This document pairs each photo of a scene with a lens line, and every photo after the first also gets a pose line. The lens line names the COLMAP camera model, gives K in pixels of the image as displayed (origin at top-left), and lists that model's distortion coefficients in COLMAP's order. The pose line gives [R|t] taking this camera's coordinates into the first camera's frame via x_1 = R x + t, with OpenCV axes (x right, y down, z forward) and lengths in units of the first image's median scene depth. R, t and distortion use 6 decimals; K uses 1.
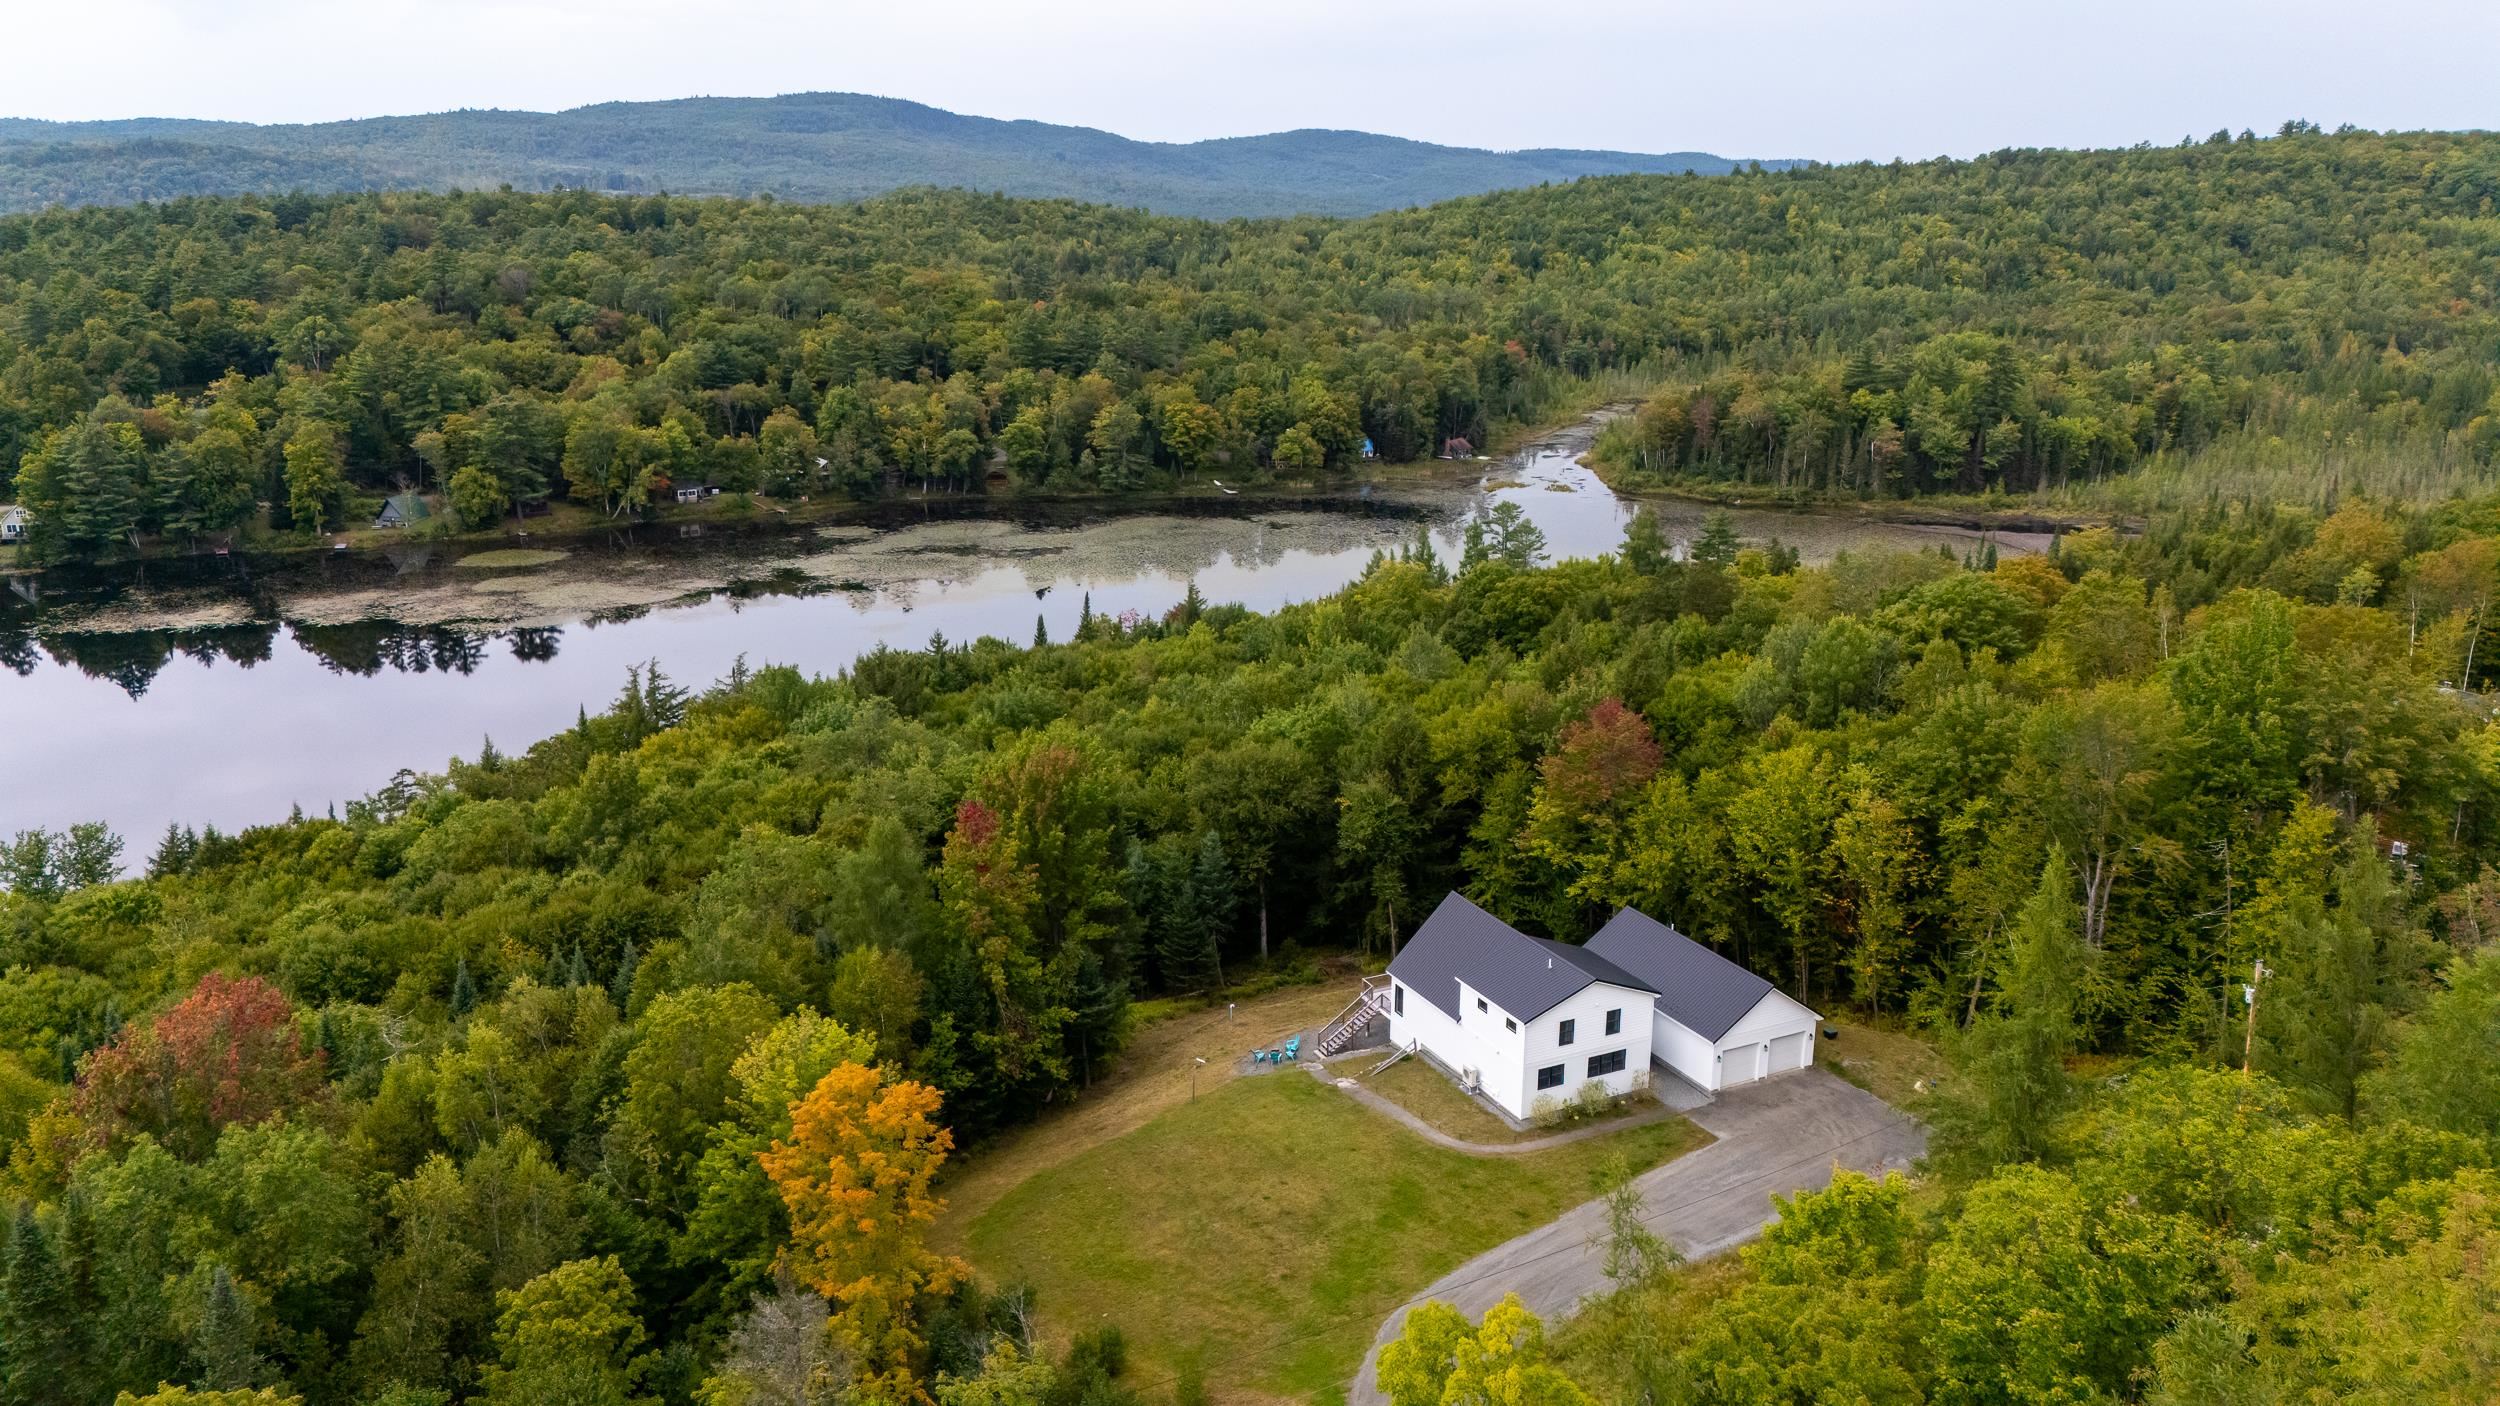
lens RADIAL K [[1837.4, 0, 1250.0], [0, 1837.4, 703.0], [0, 0, 1]] dist [0.084643, -0.081236]
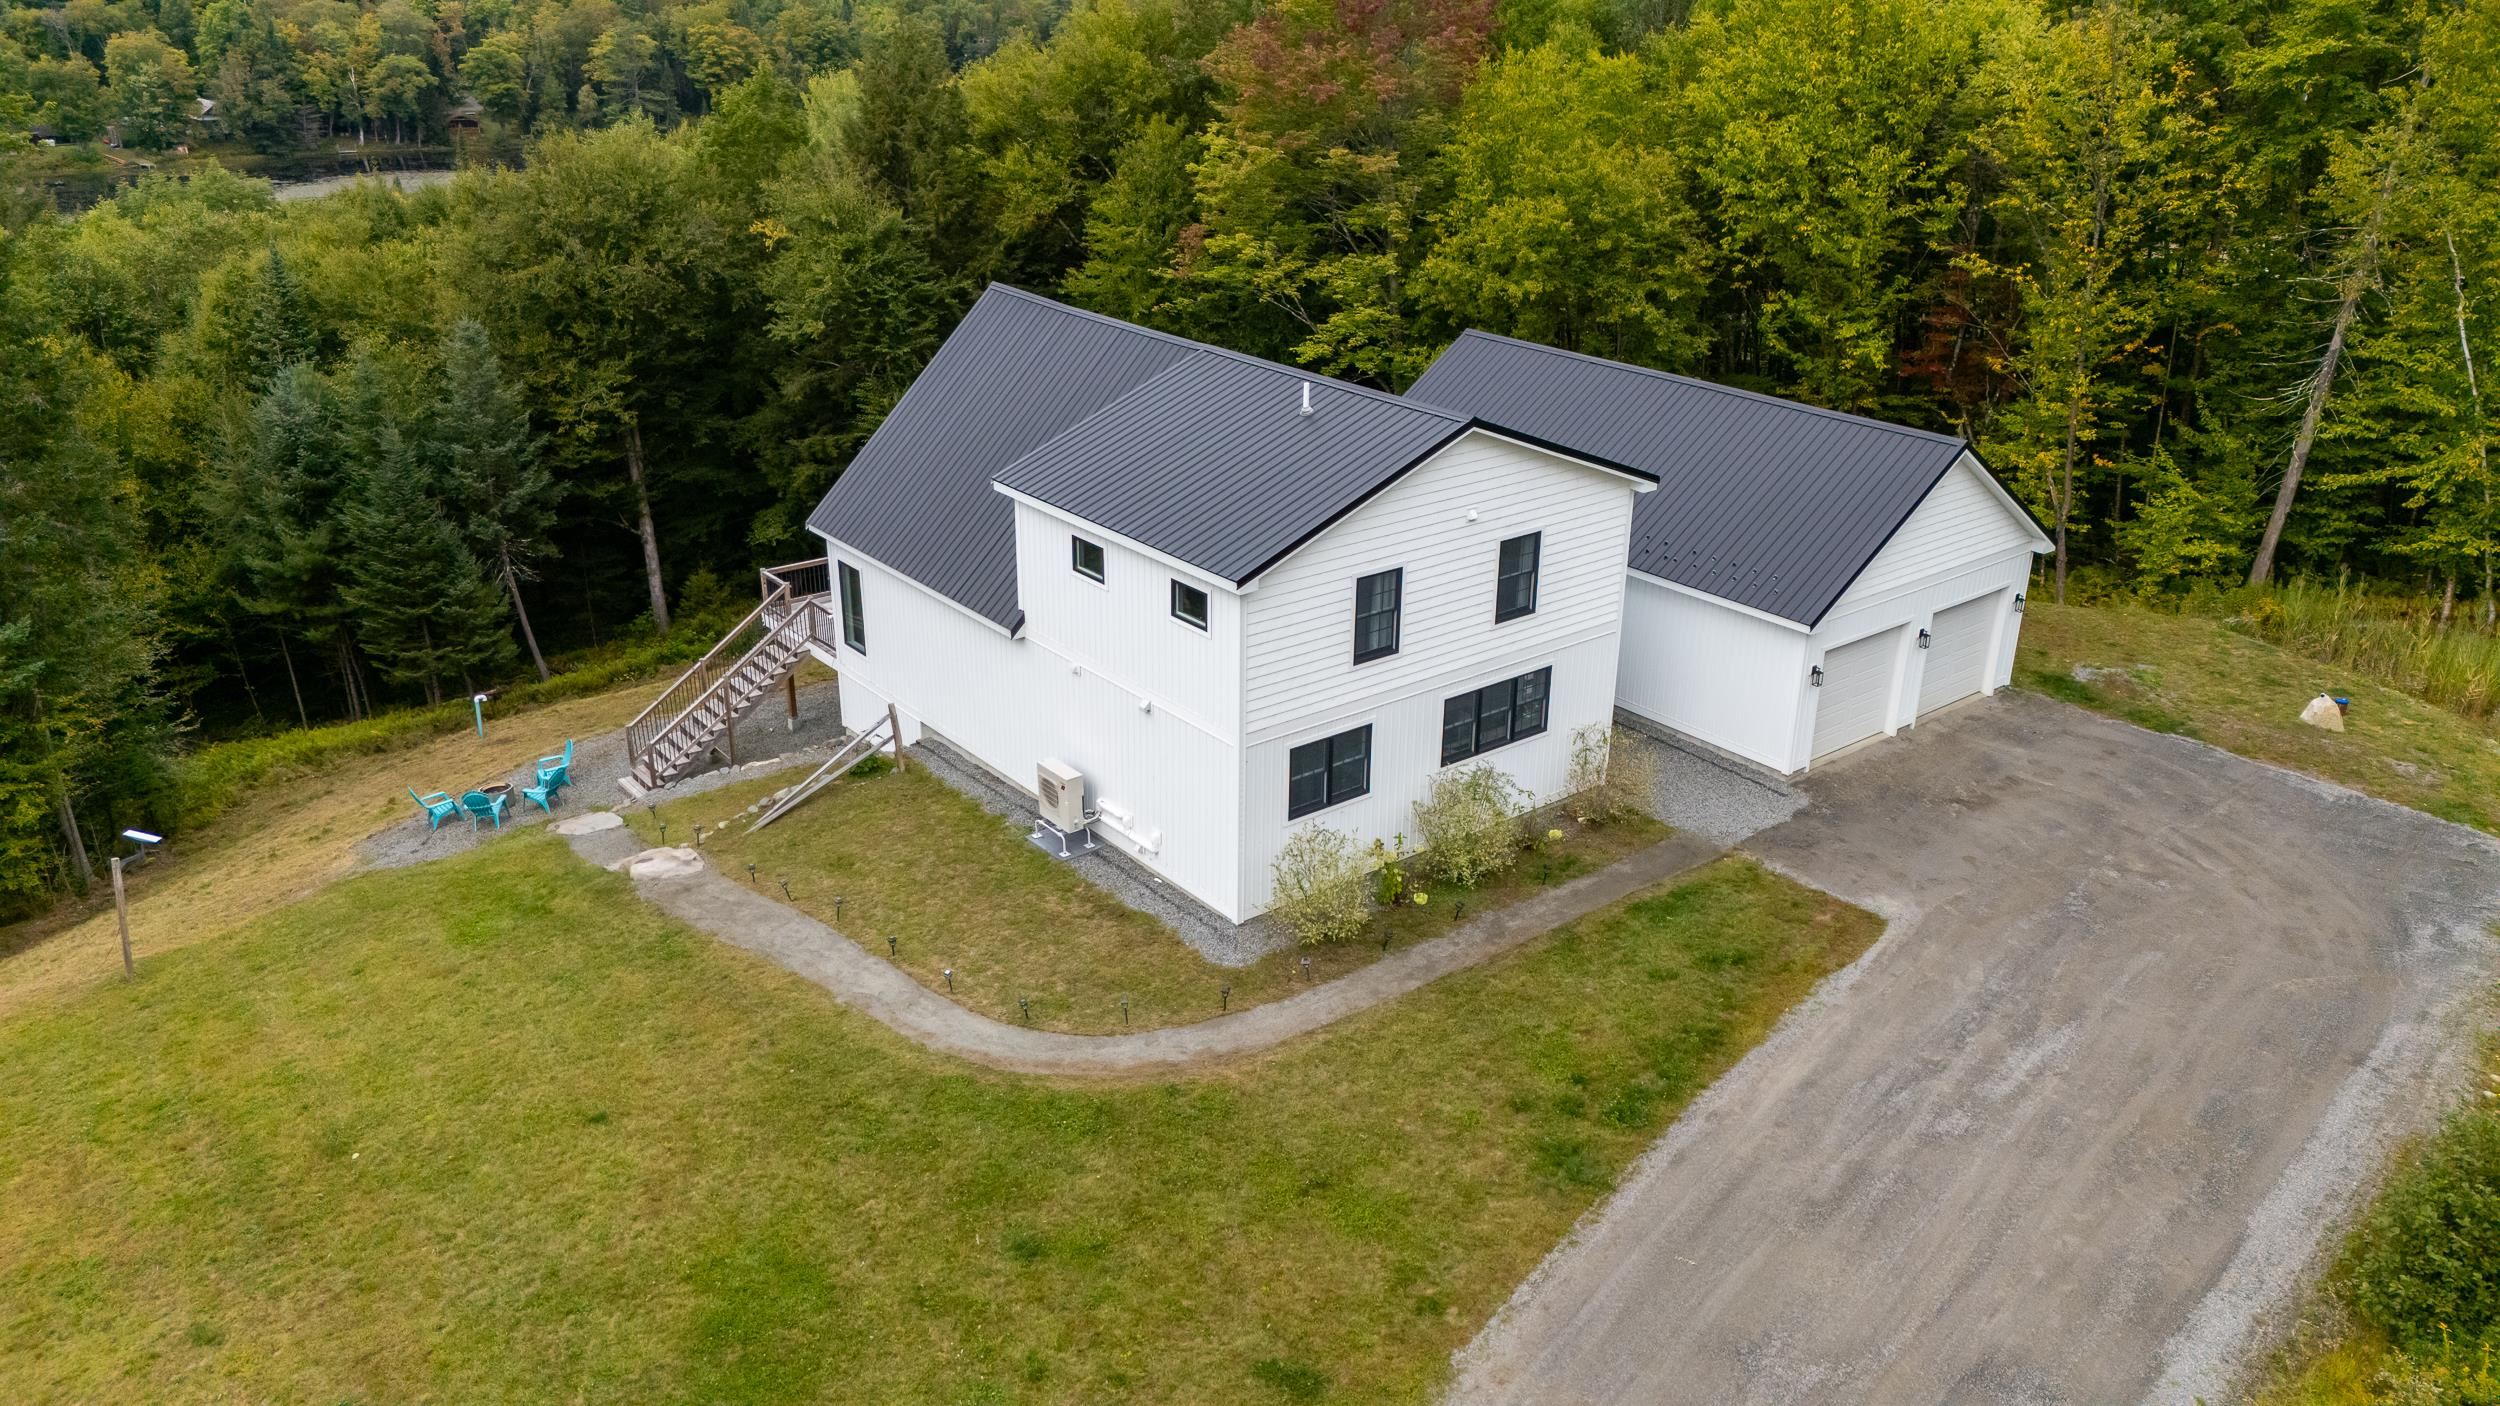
lens RADIAL K [[1837.4, 0, 1250.0], [0, 1837.4, 703.0], [0, 0, 1]] dist [0.084643, -0.081236]
pose [[0.980021, -0.078941, 0.182557, 0.026981], [0.055681, 0.990054, 0.129204, 0.042132], [-0.190940, -0.116457, 0.974669, 0.197908]]
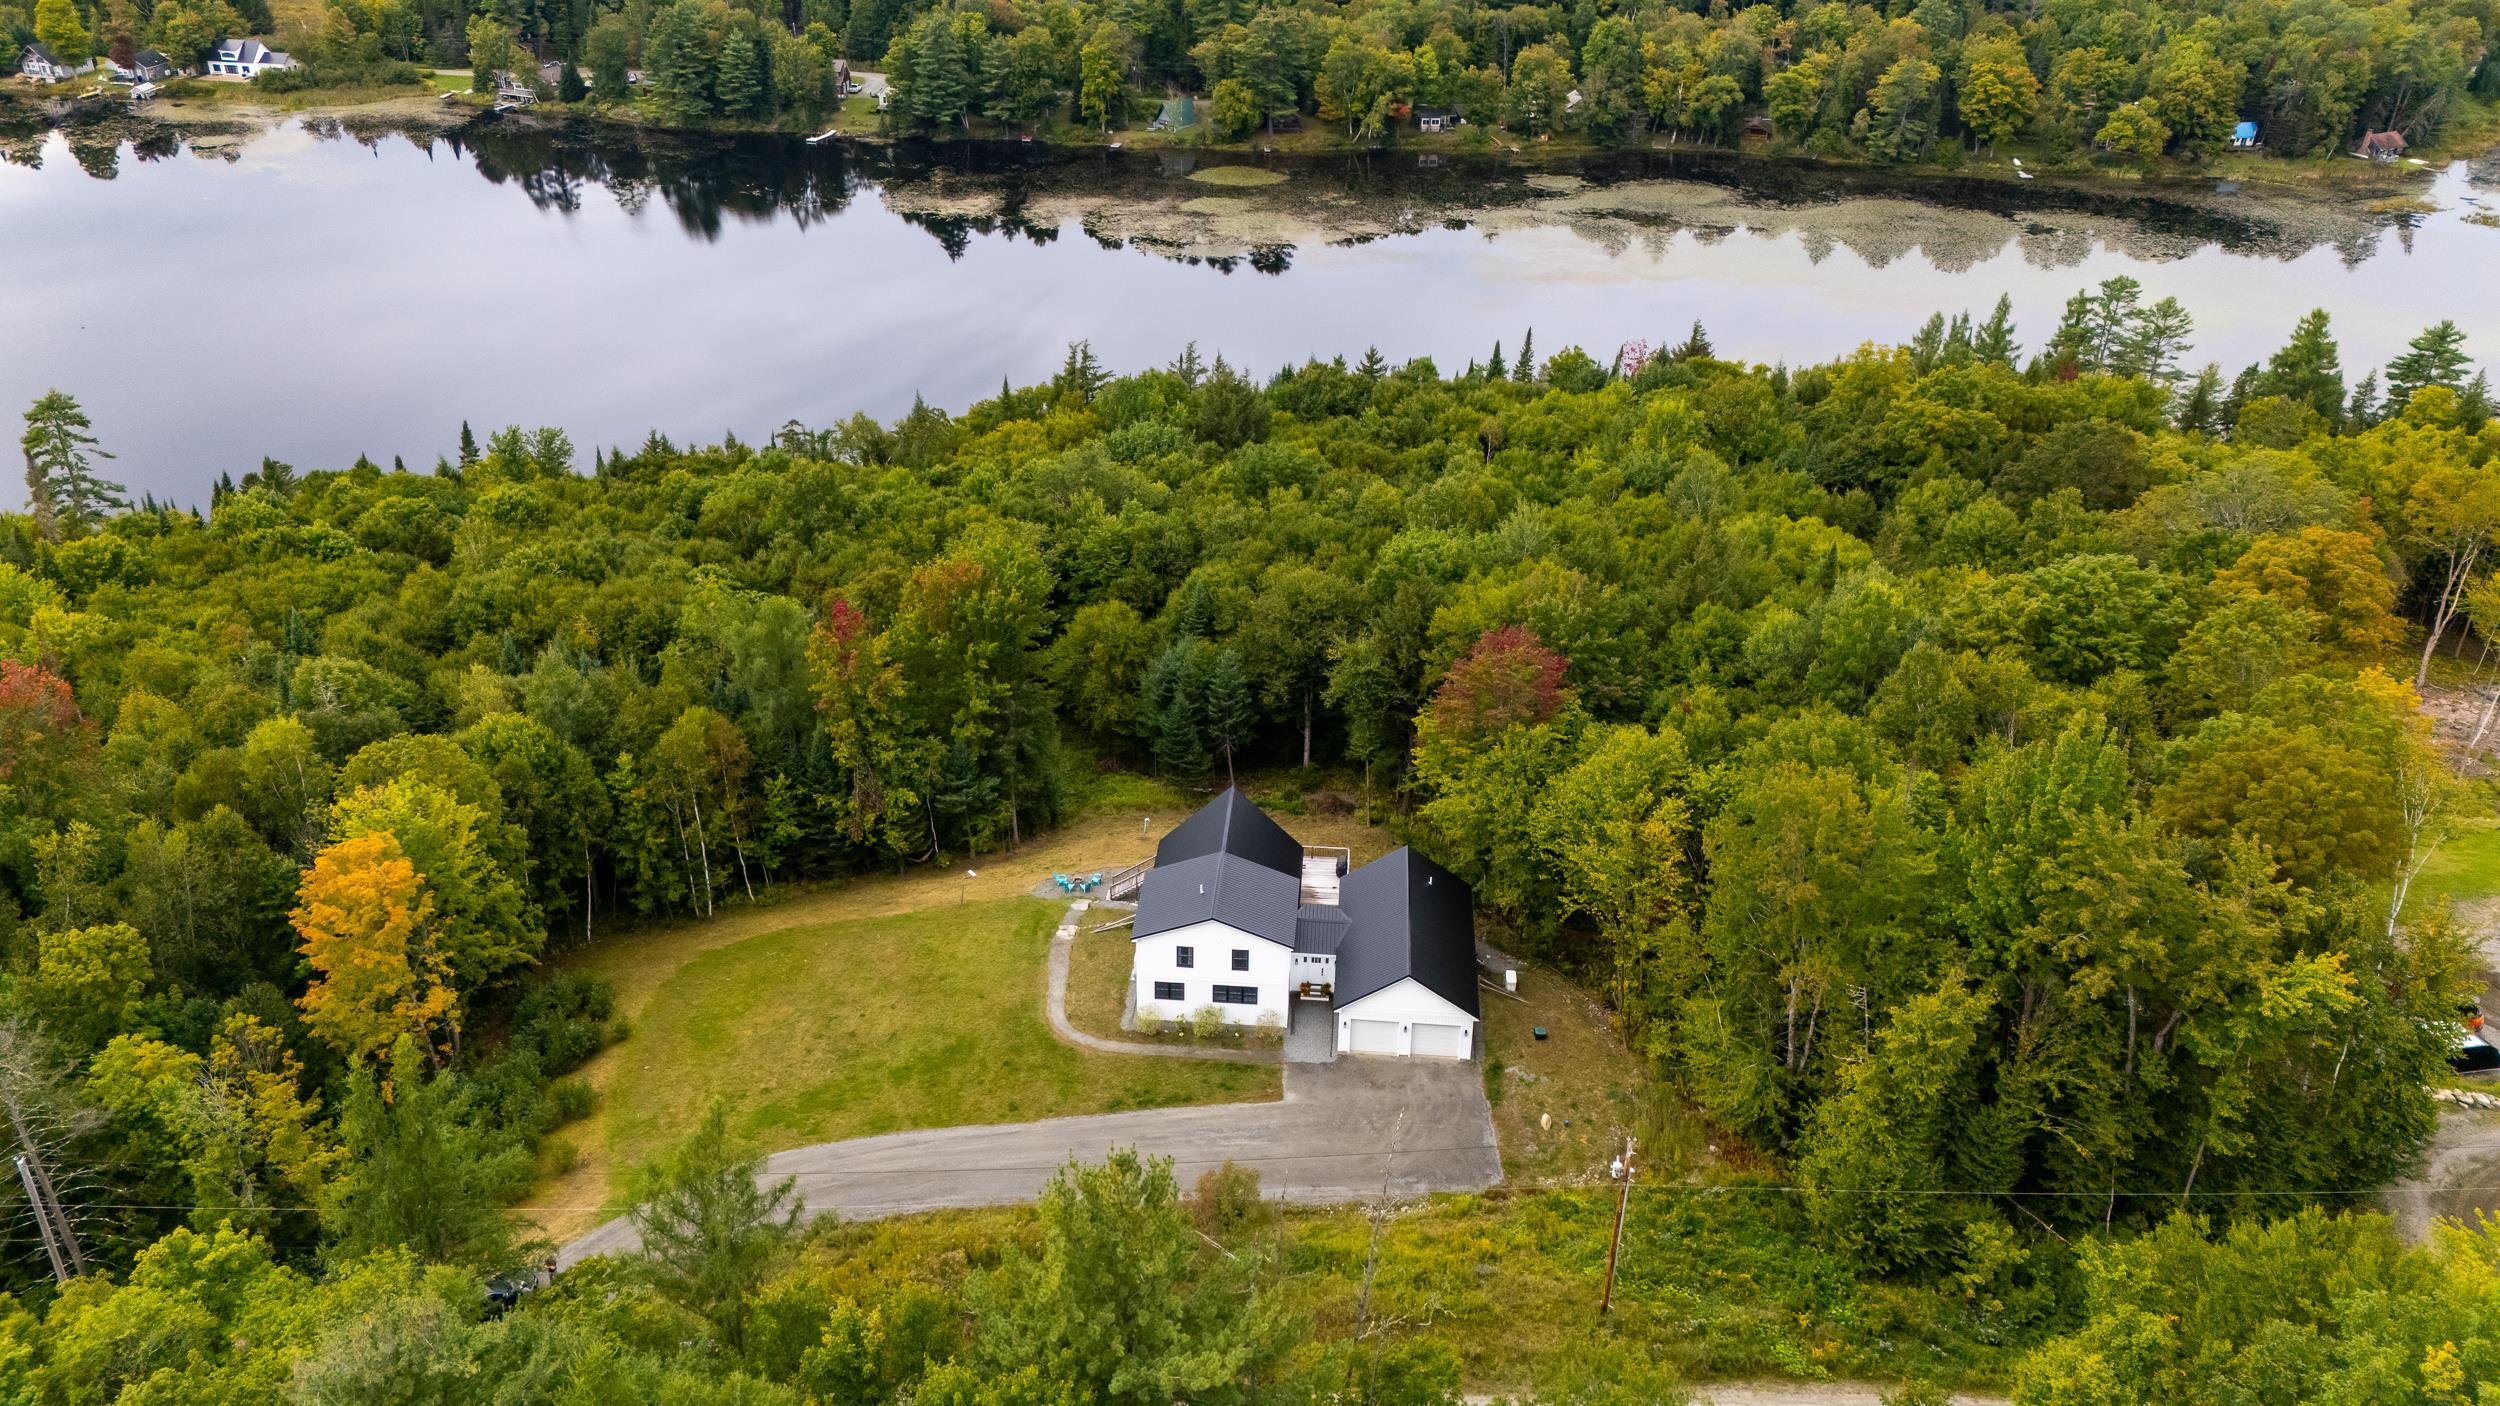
lens RADIAL K [[1837.4, 0, 1250.0], [0, 1837.4, 703.0], [0, 0, 1]] dist [0.084643, -0.081236]
pose [[0.857114, 0.251397, -0.449617, 0.173297], [-0.146733, 0.955820, 0.254712, -0.062260], [0.493787, -0.152344, 0.856134, 0.041995]]
